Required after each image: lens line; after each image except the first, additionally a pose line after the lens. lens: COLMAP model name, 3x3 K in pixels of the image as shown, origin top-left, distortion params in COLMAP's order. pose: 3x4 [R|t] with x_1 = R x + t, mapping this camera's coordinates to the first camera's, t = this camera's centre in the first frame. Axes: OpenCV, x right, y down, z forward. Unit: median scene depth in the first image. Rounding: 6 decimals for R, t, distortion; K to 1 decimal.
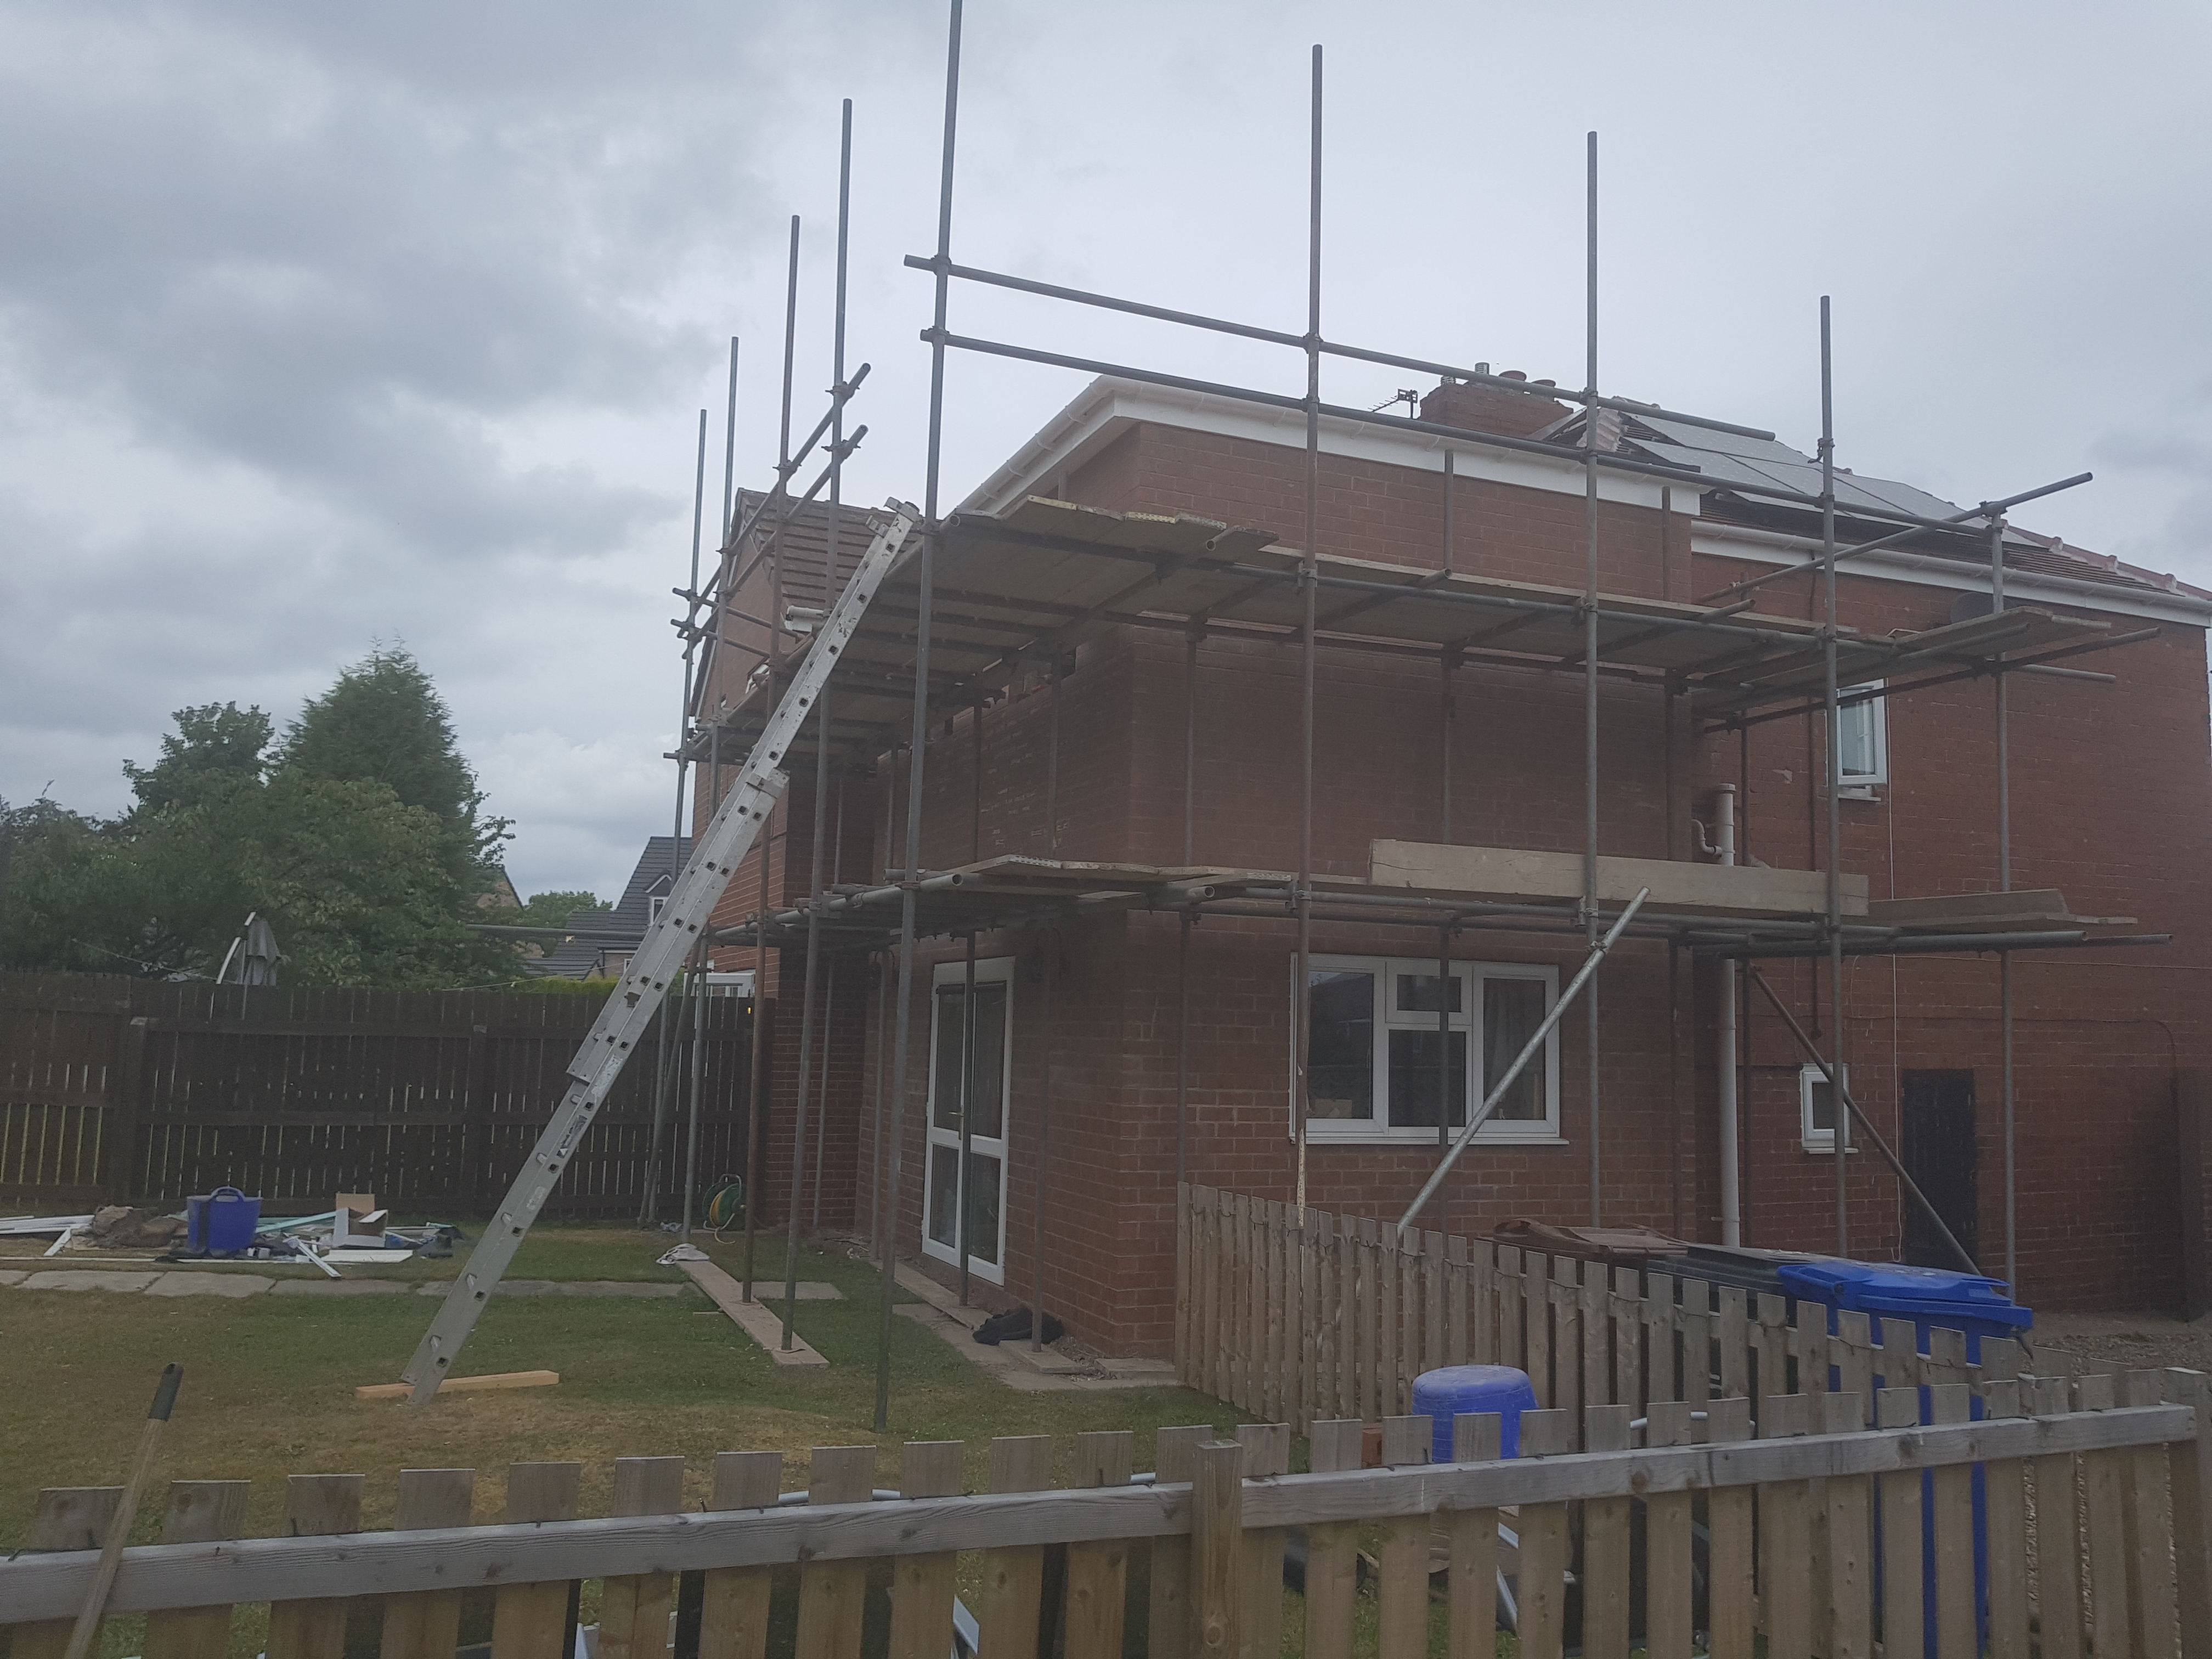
lens RADIAL K [[1699.1, 0, 1113.4], [0, 1699.1, 843.5], [0, 0, 1]] dist [0.101100, -0.153372]
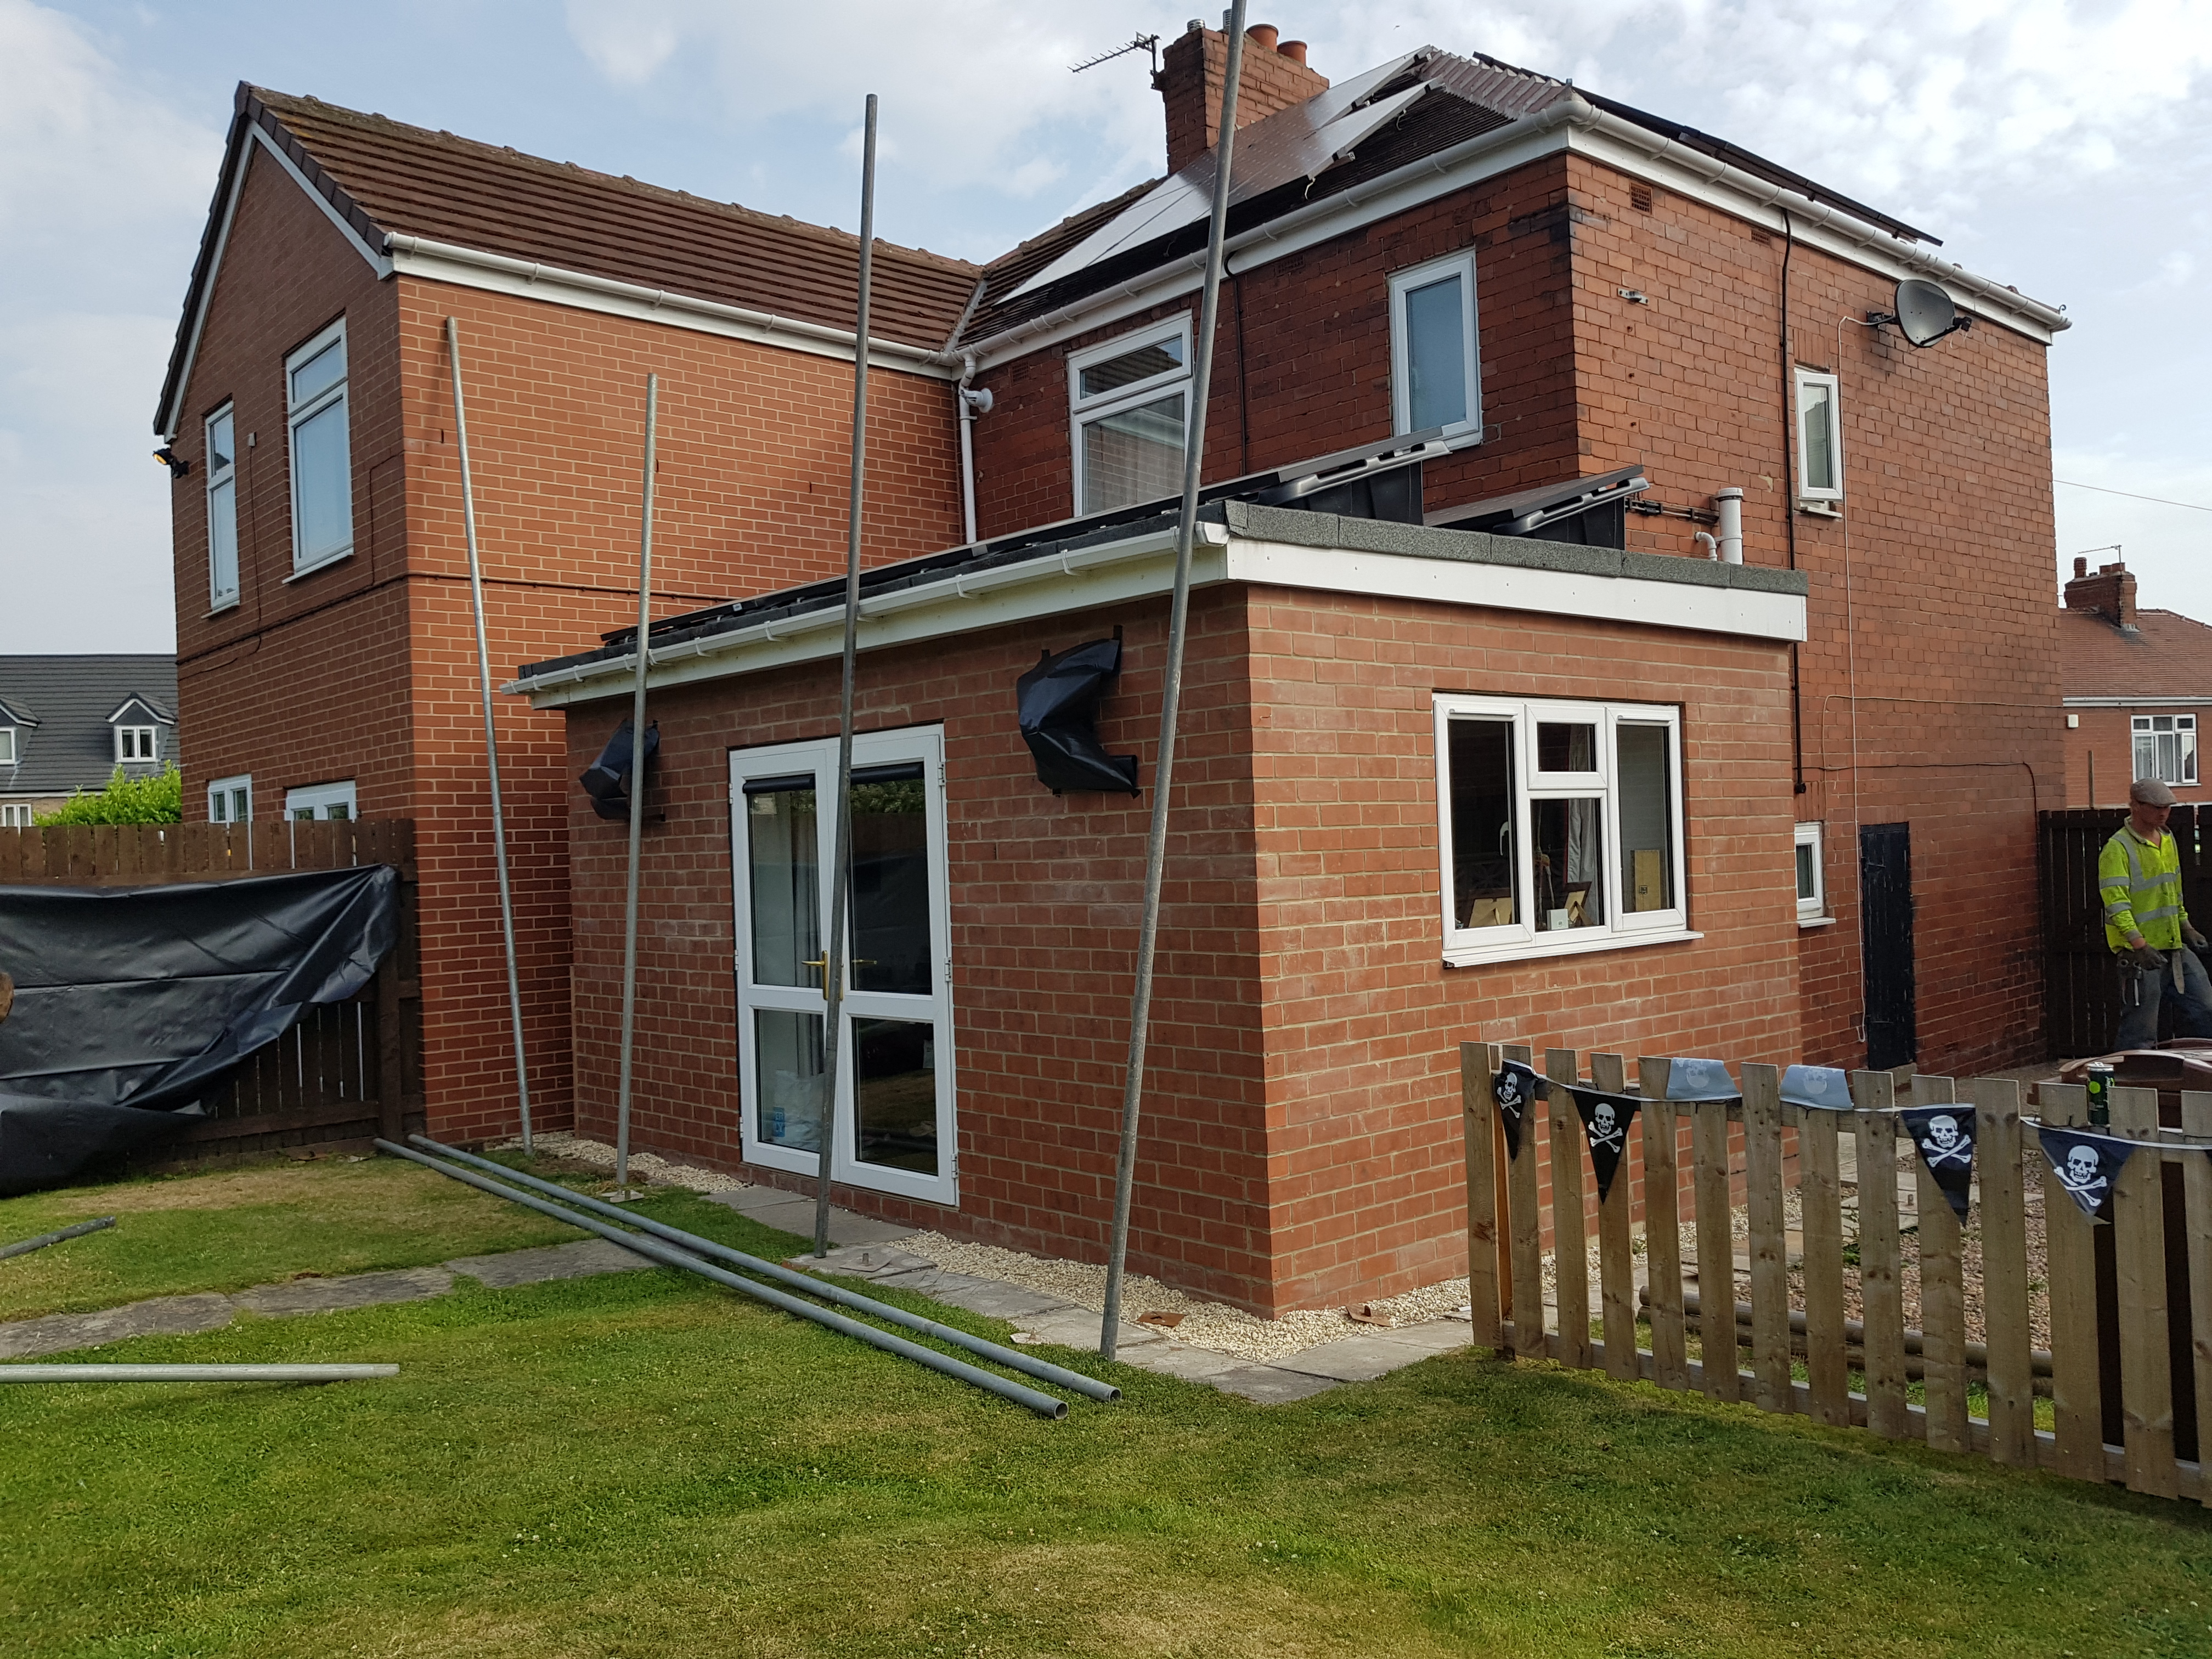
lens RADIAL K [[1695.1, 0, 1106.0], [0, 1695.1, 829.5], [0, 0, 1]] dist [0.094019, -0.164690]
pose [[0.944068, -0.054074, 0.325287, -0.238460], [0.021373, 0.994423, 0.103277, 0.043951], [-0.329058, -0.090549, 0.939958, 0.383722]]
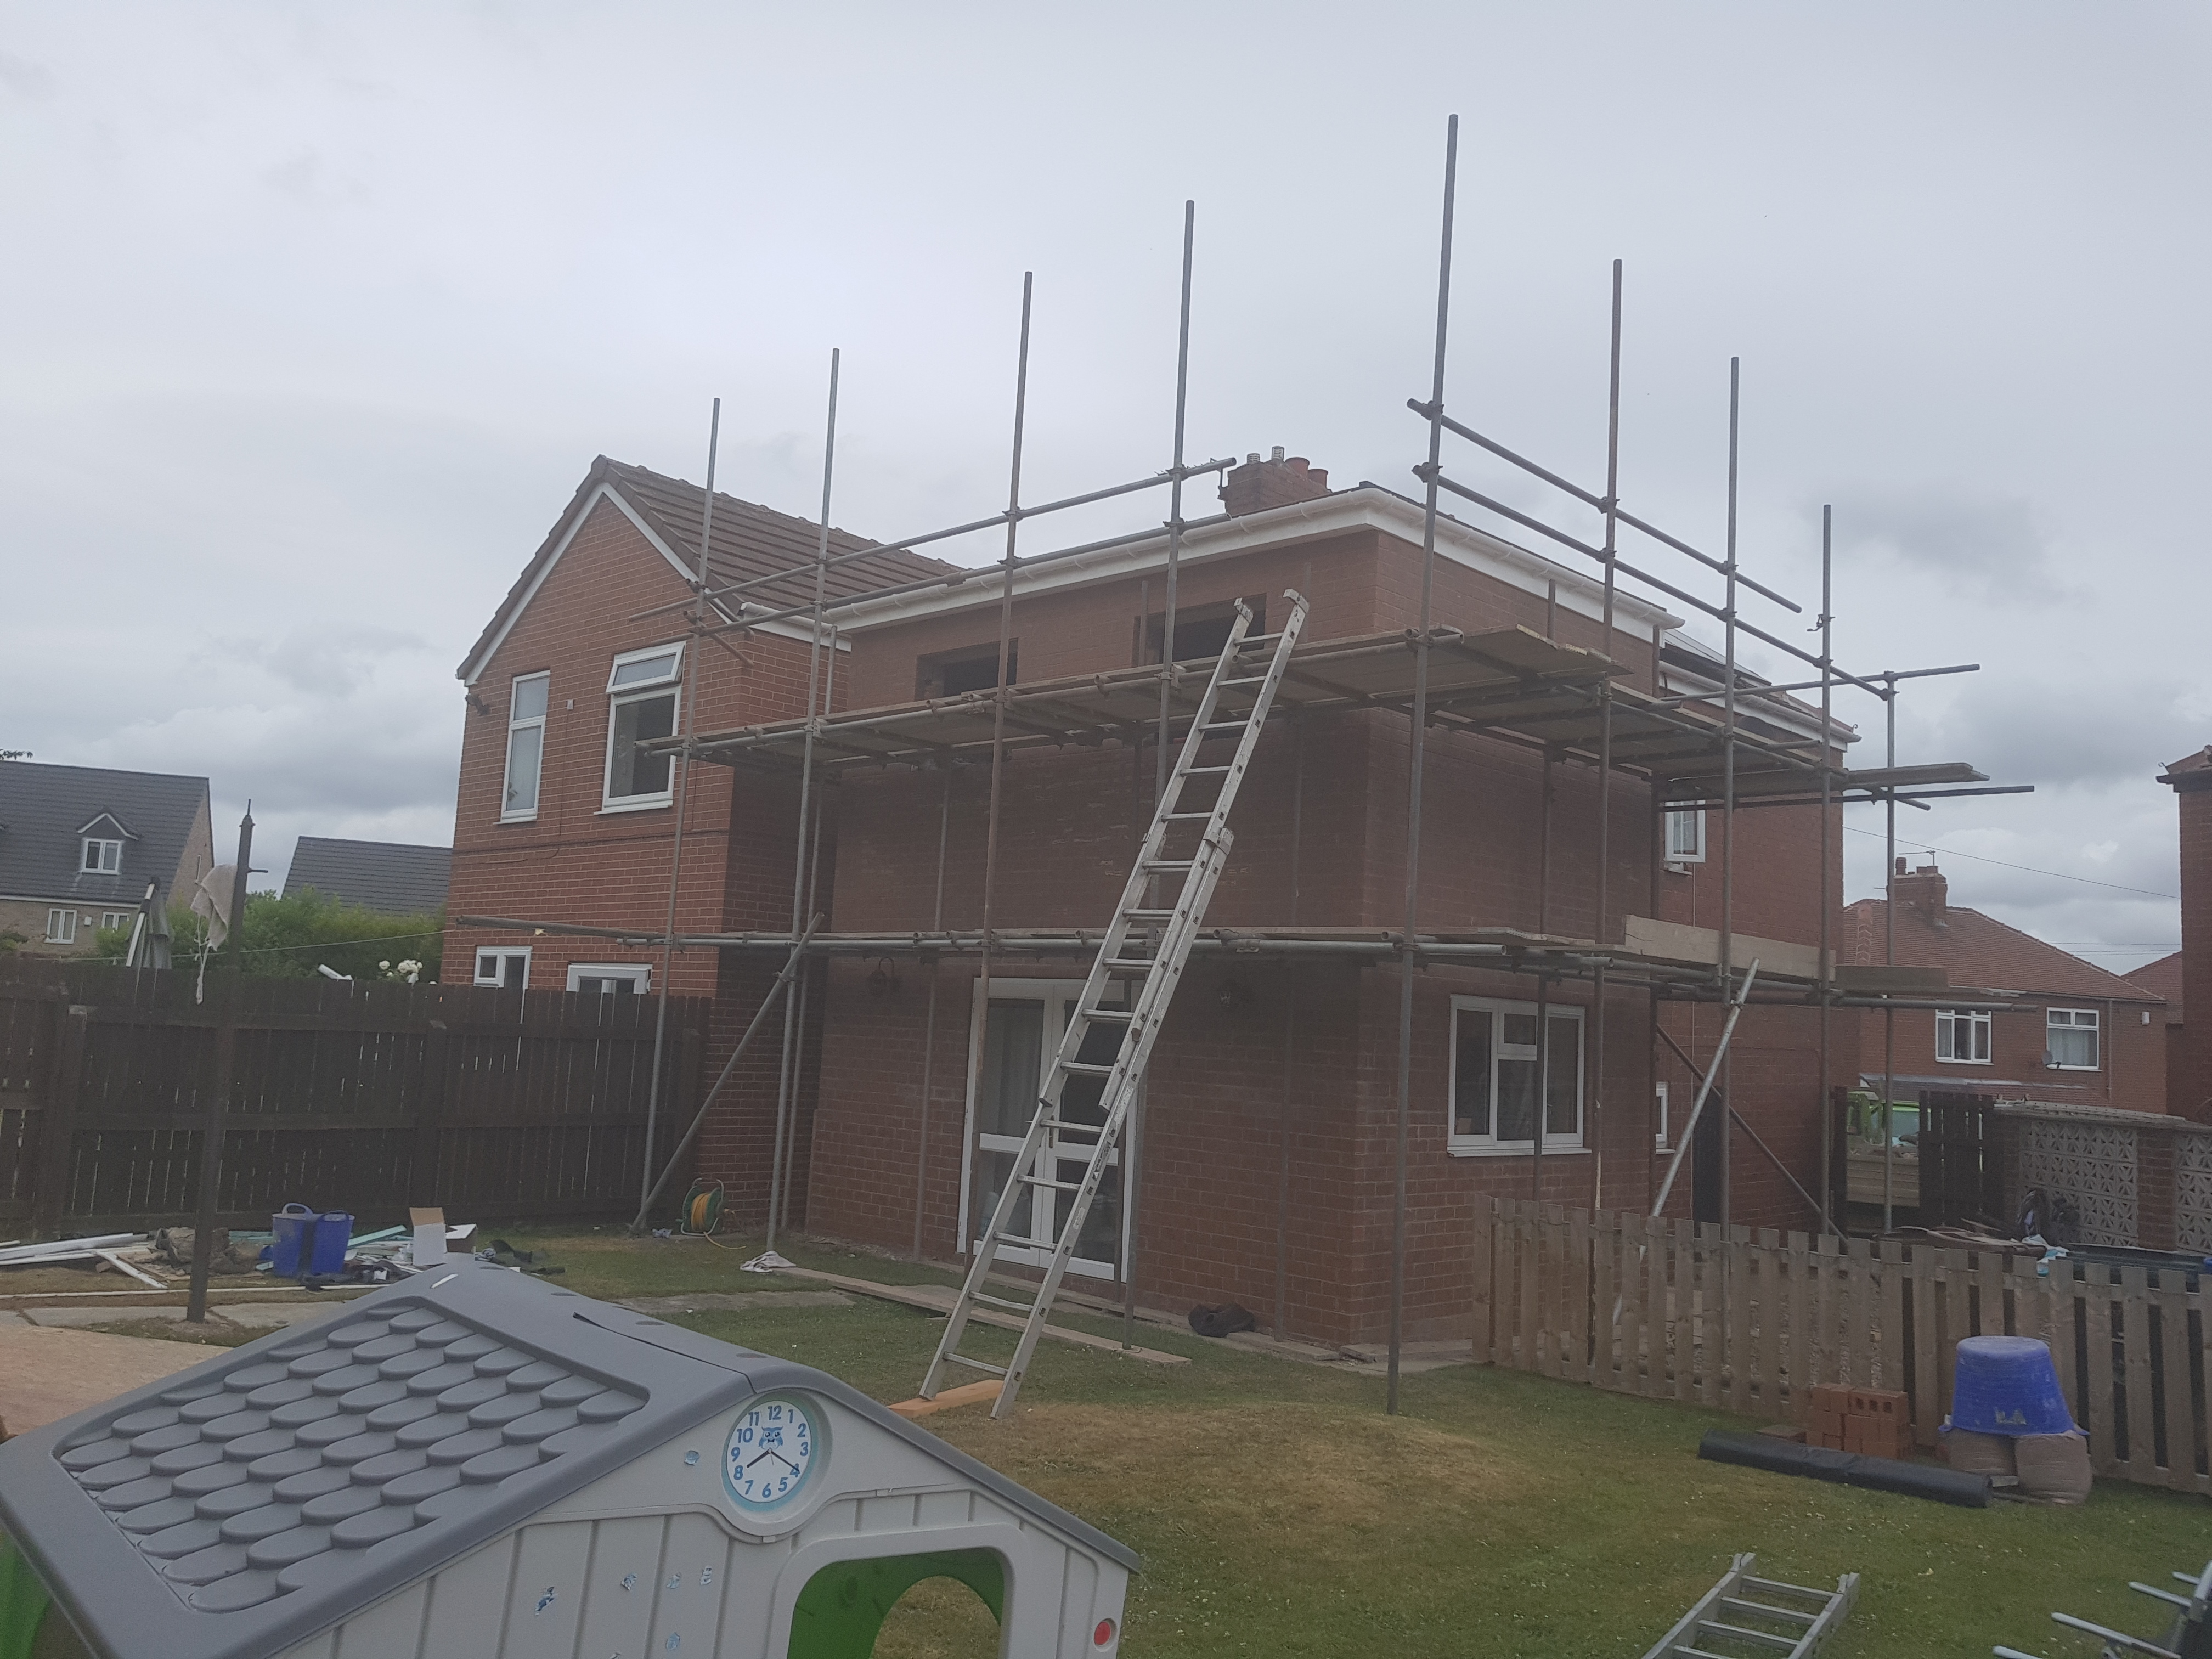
lens RADIAL K [[1695.1, 0, 1106.0], [0, 1695.1, 829.5], [0, 0, 1]] dist [0.094019, -0.164690]
pose [[0.917402, 0.068060, 0.392099, -0.568896], [-0.071359, 0.997432, -0.006172, -0.024694], [-0.391512, -0.022318, 0.919902, 0.010530]]
